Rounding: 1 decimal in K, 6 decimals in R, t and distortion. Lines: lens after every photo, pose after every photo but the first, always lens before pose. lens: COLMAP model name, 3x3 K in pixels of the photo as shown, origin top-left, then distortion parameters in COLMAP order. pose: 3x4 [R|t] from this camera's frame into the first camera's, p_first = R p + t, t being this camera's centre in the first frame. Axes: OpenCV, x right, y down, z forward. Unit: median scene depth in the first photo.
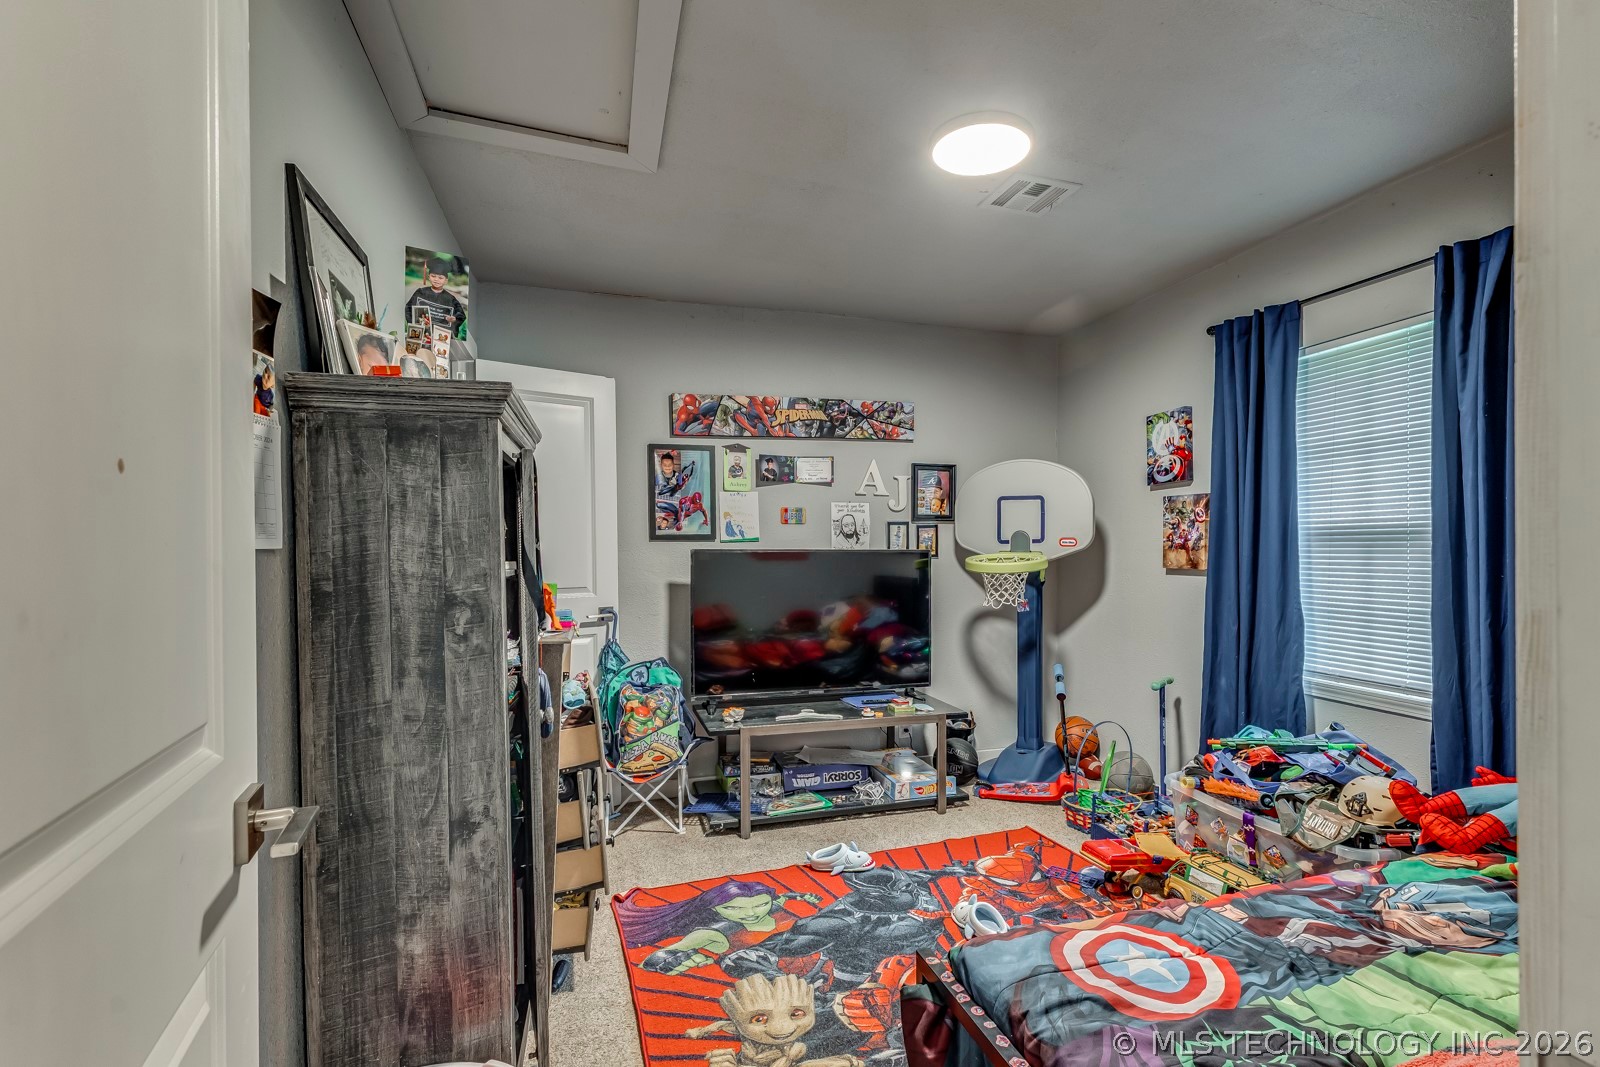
lens RADIAL K [[734.8, 0, 840.9], [0, 734.8, 550.4], [0, 0, 1]] dist [0.017340, -0.000095]
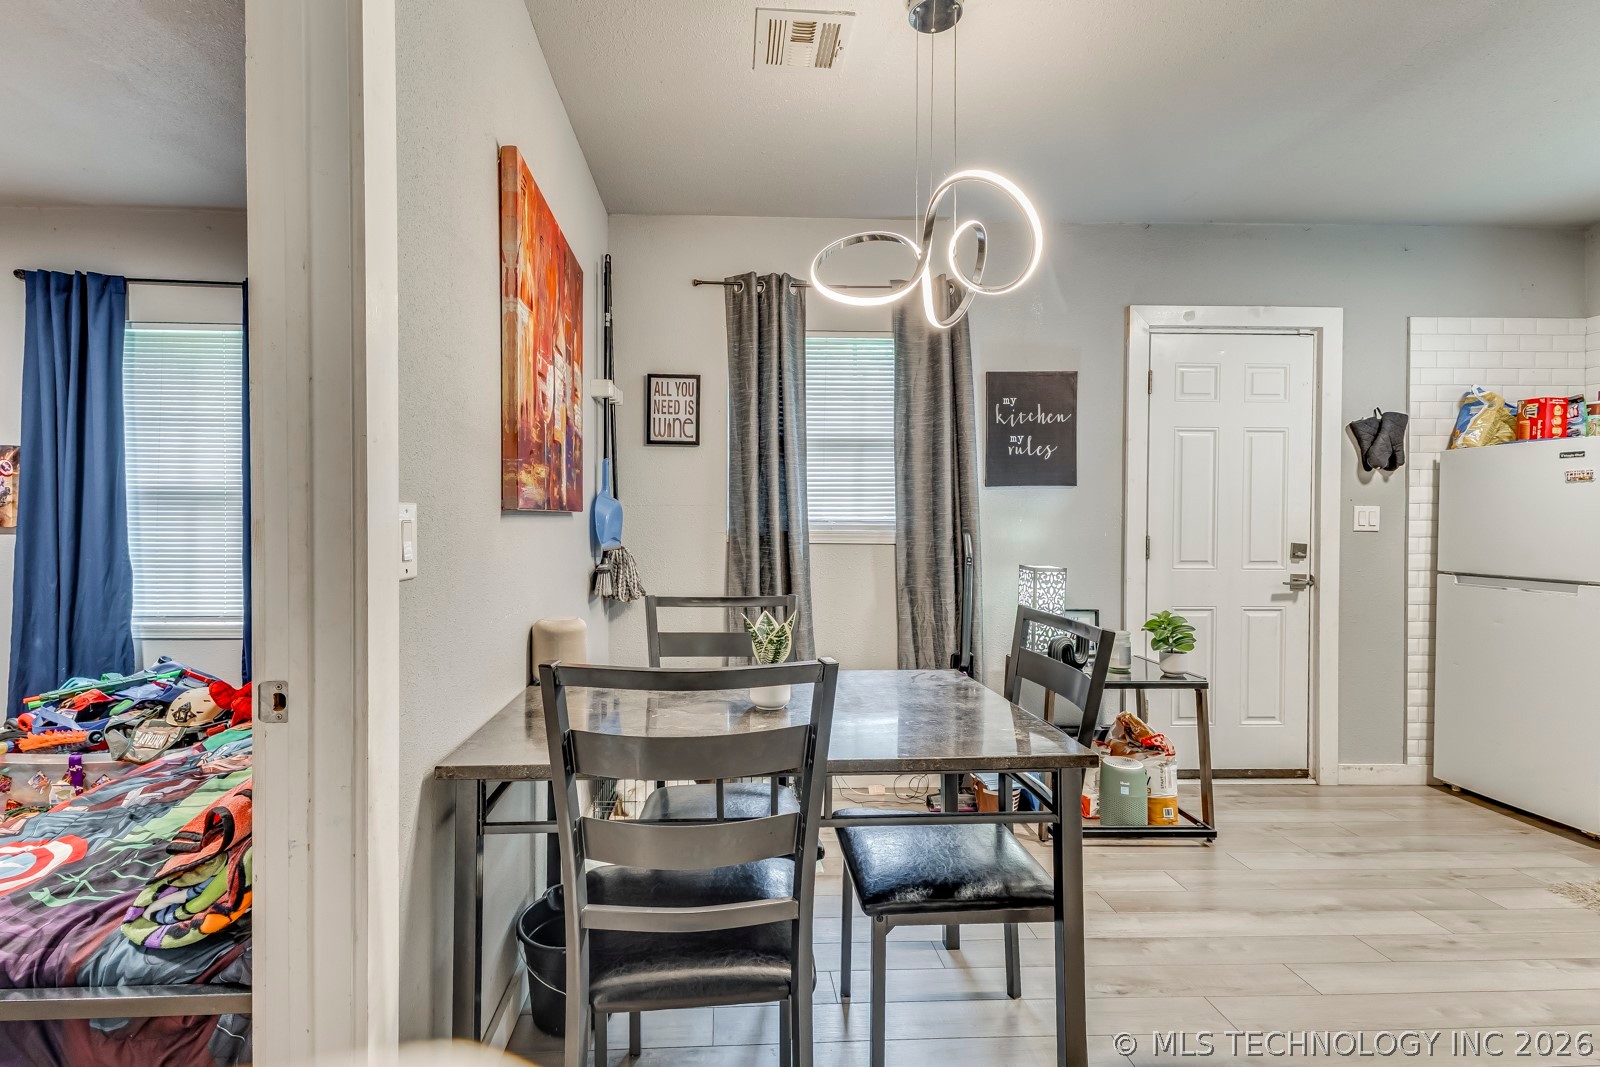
lens RADIAL K [[706.8, 0, 762.8], [0, 706.8, 524.7], [0, 0, 1]] dist [0.014268, -0.007906]
pose [[0.273510, -0.009878, 0.961818, -0.148815], [-0.005611, 0.999914, 0.011865, 0.009432], [-0.961853, -0.008642, 0.273431, -0.210704]]
